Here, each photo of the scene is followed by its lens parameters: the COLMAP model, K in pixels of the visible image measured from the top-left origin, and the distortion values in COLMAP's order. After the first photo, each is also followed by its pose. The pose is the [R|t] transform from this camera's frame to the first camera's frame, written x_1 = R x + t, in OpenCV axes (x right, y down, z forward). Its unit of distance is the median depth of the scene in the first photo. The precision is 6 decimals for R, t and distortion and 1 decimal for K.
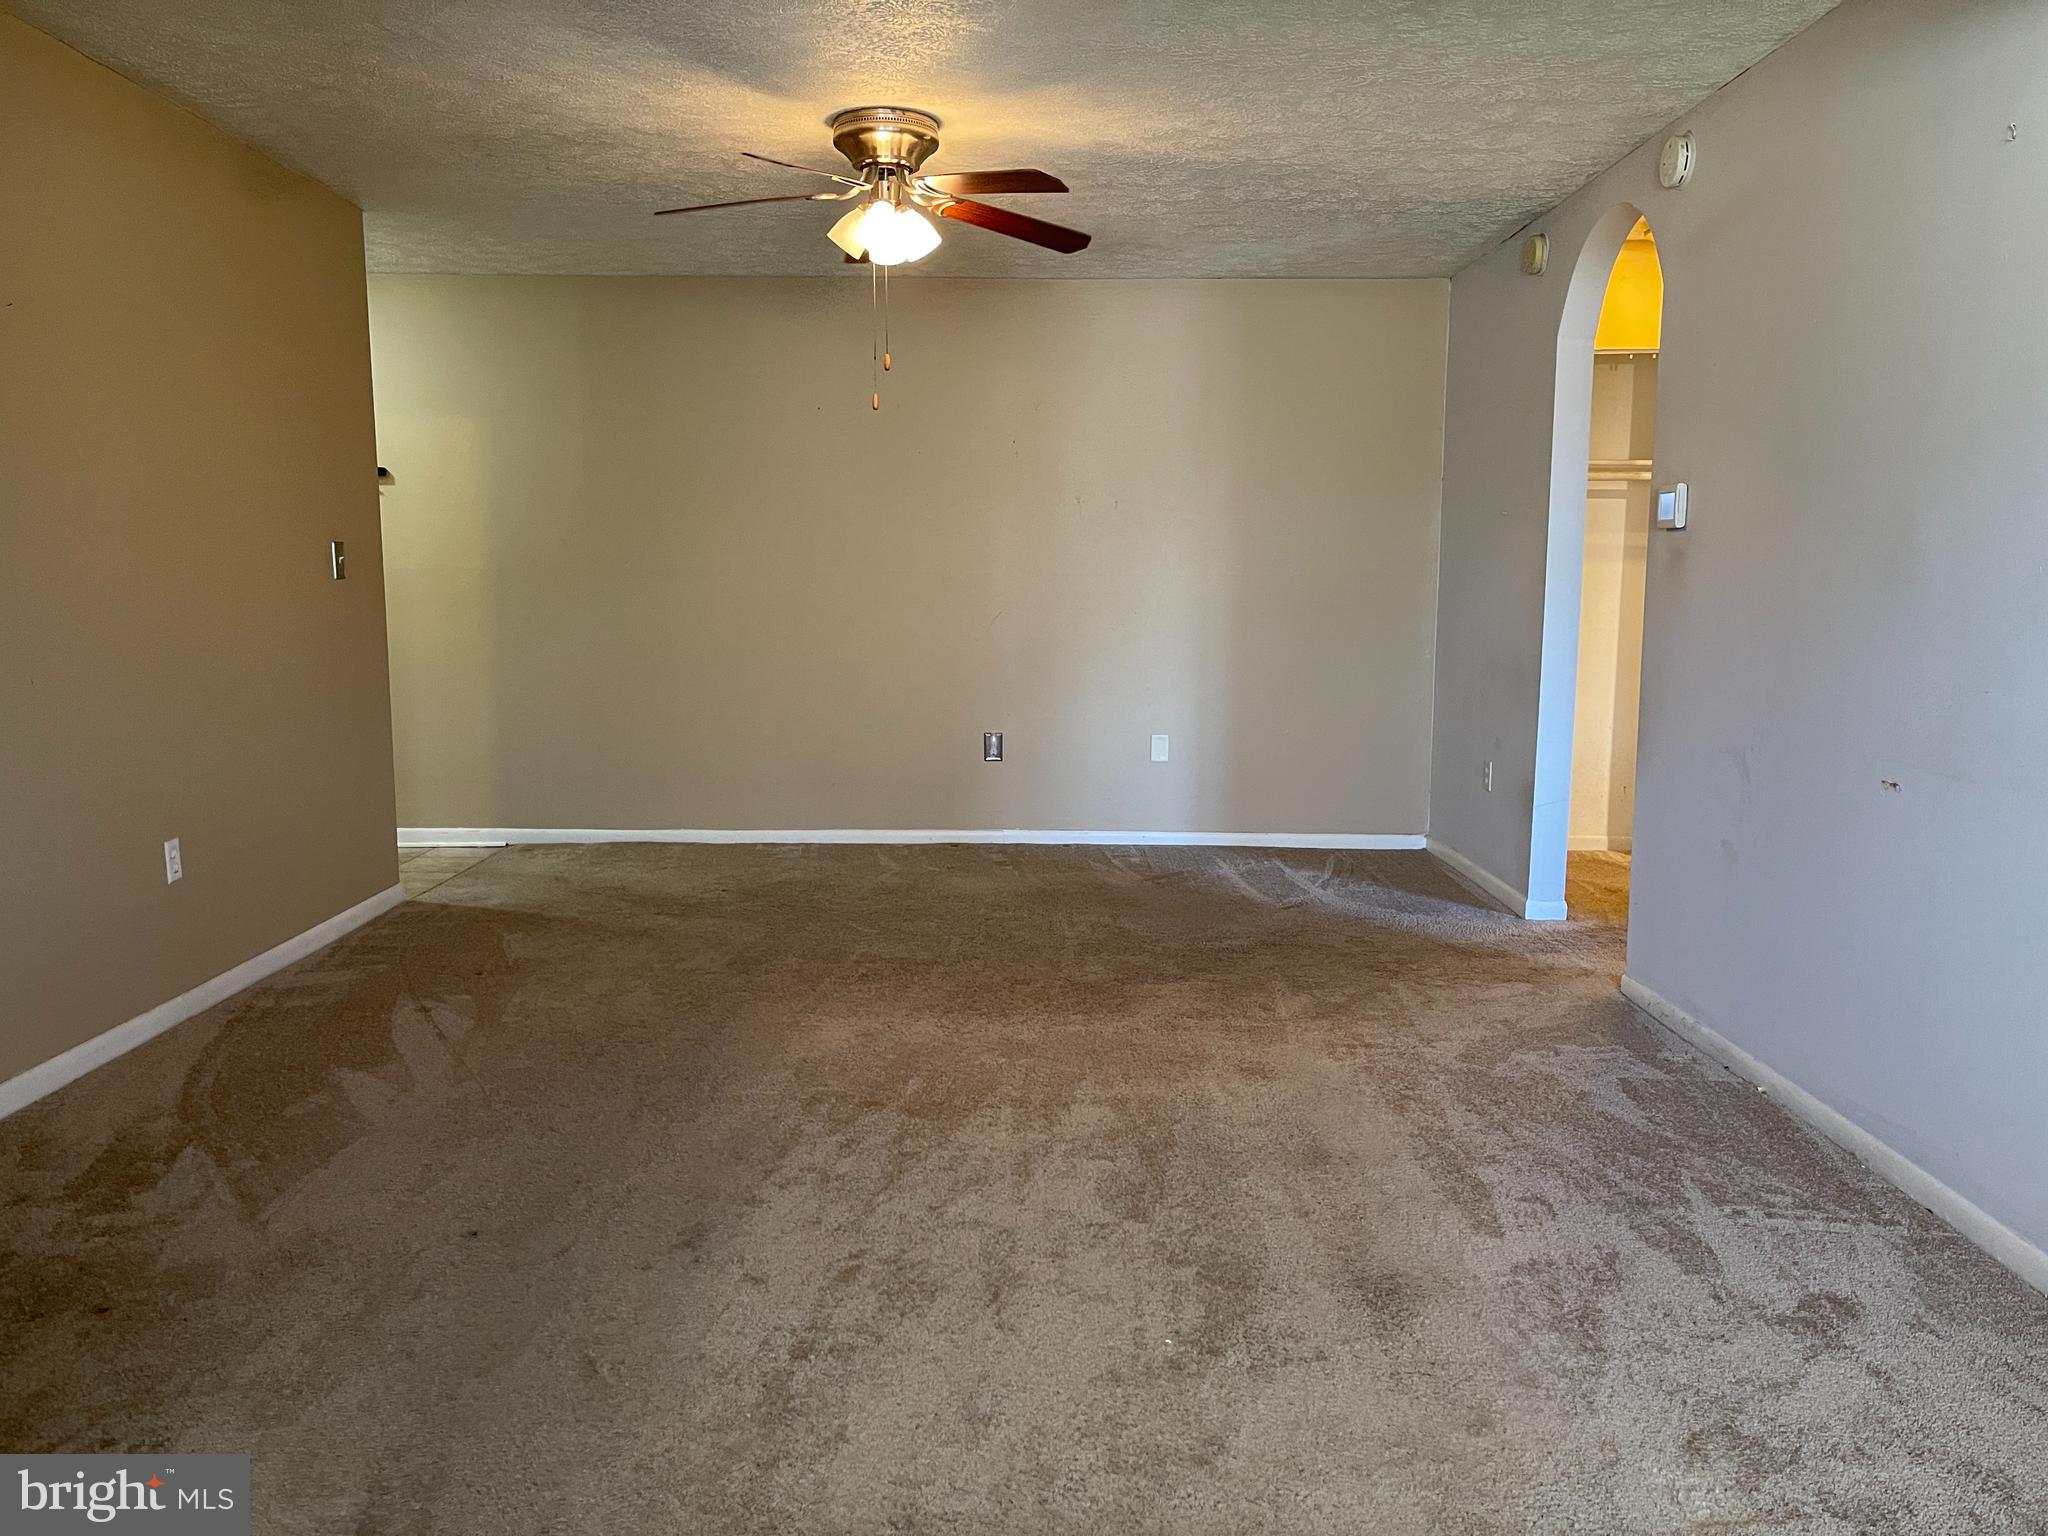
lens RADIAL K [[1551.2, 0, 1024.7], [0, 1551.2, 761.6], [0, 0, 1]] dist [0.064494, -0.081964]
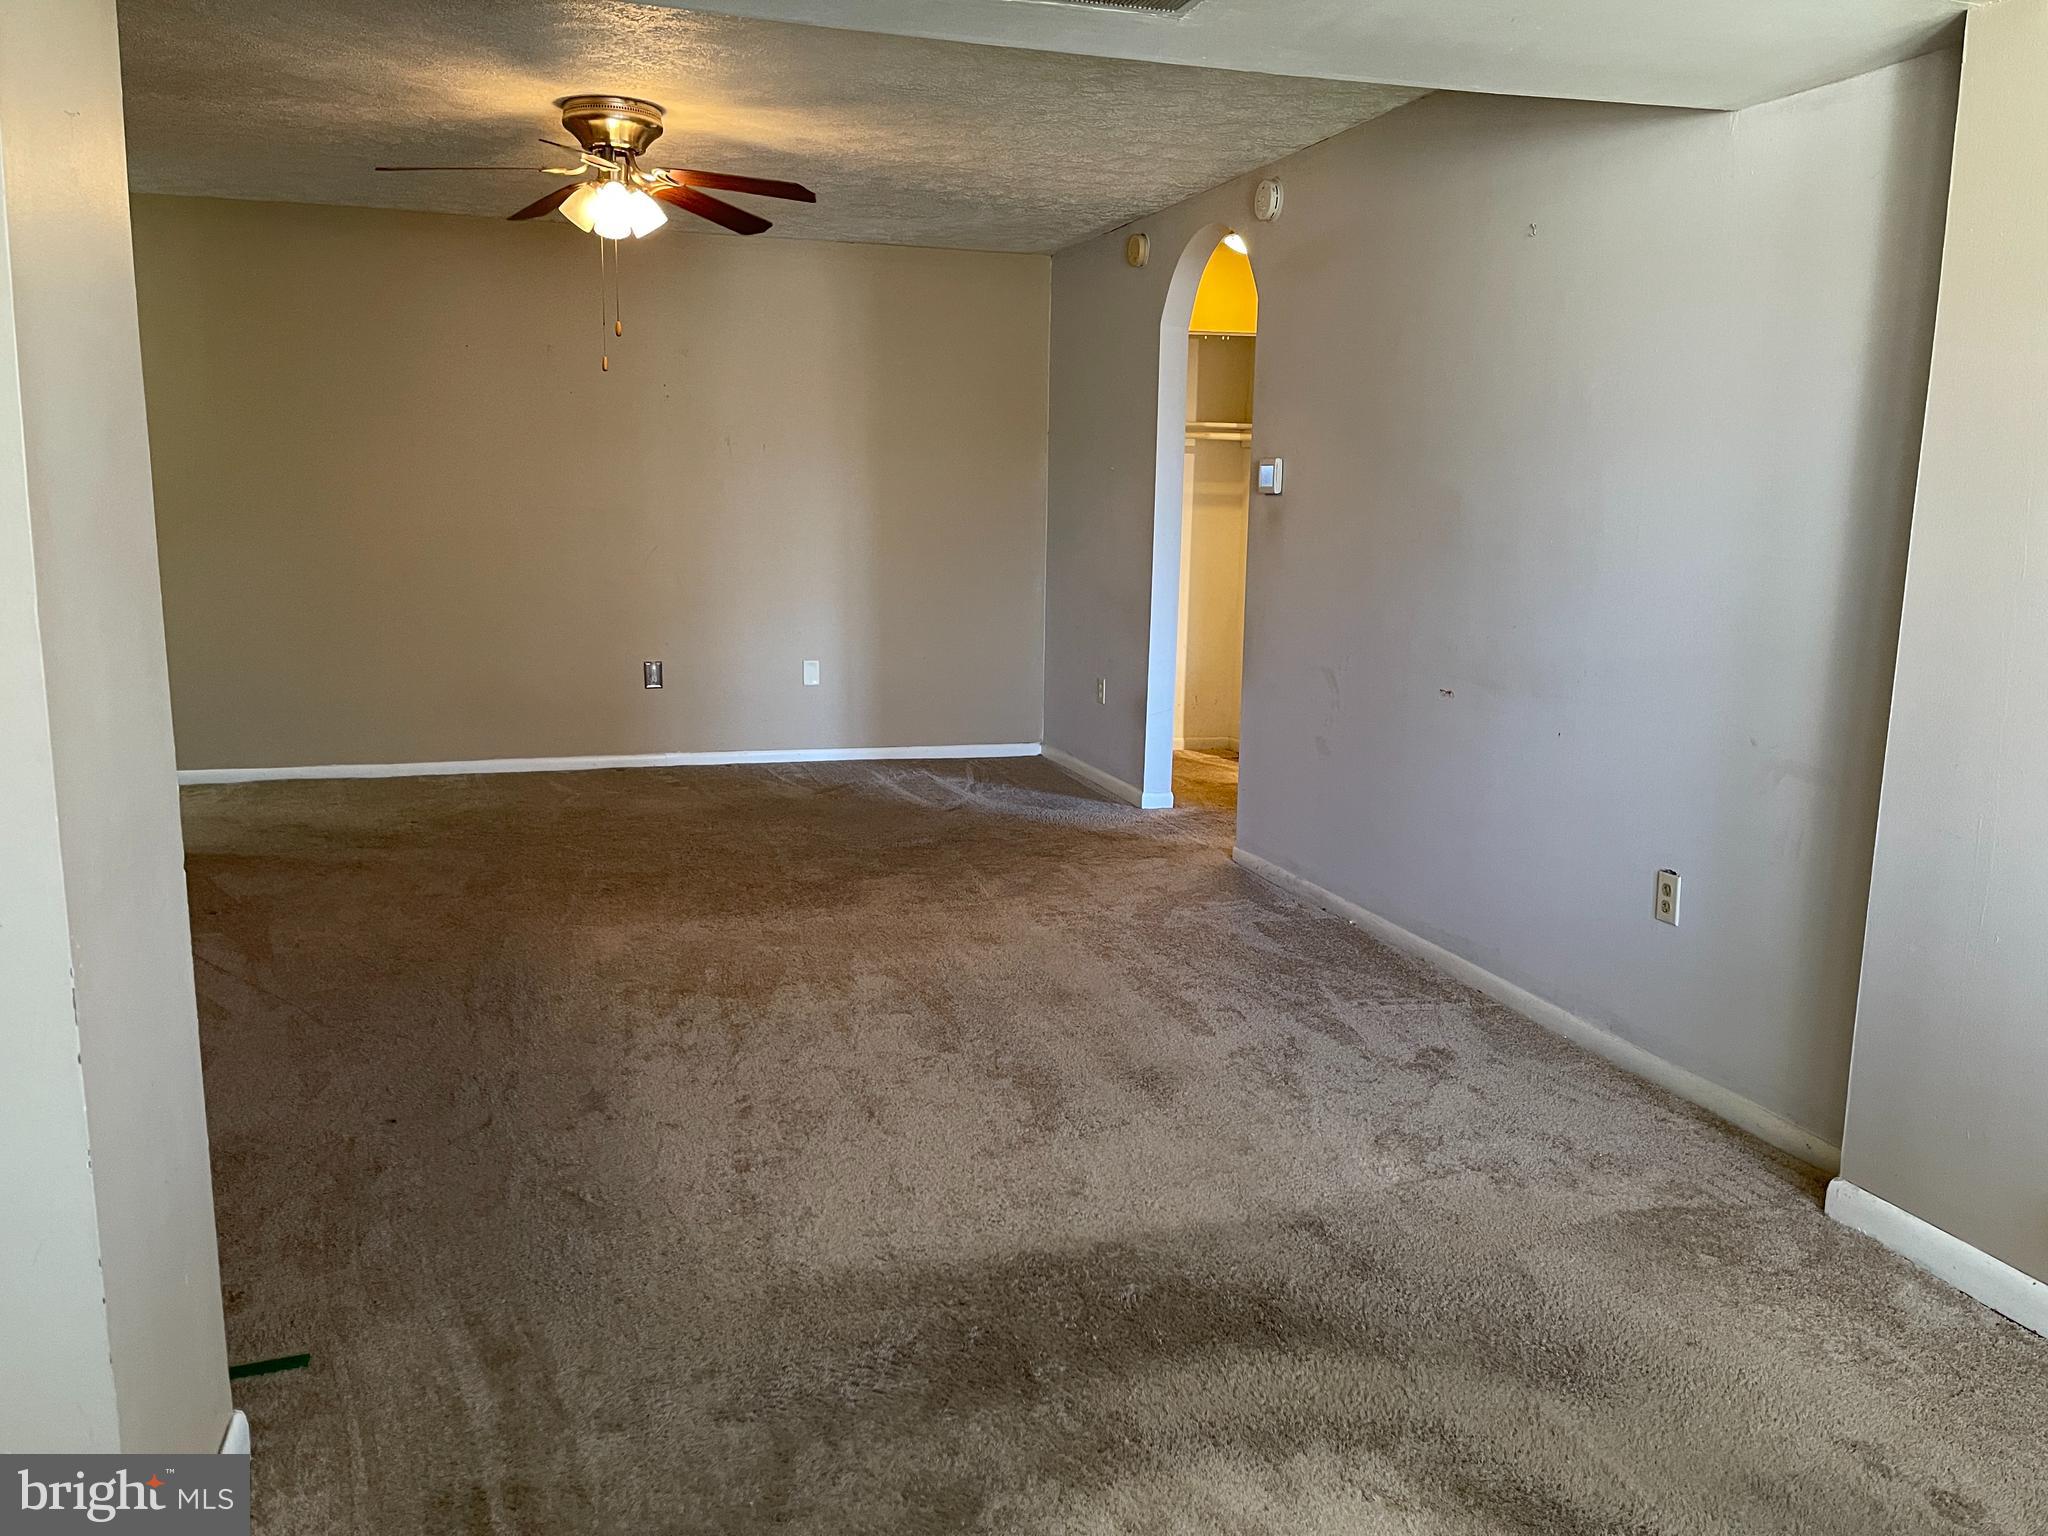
lens RADIAL K [[1551.2, 0, 1038.1], [0, 1551.2, 740.9], [0, 0, 1]] dist [0.064494, -0.081964]
pose [[0.949360, -0.037482, 0.311948, -0.172263], [0.024529, 0.998670, 0.045344, -0.010572], [-0.313233, -0.035396, 0.949017, -0.151678]]
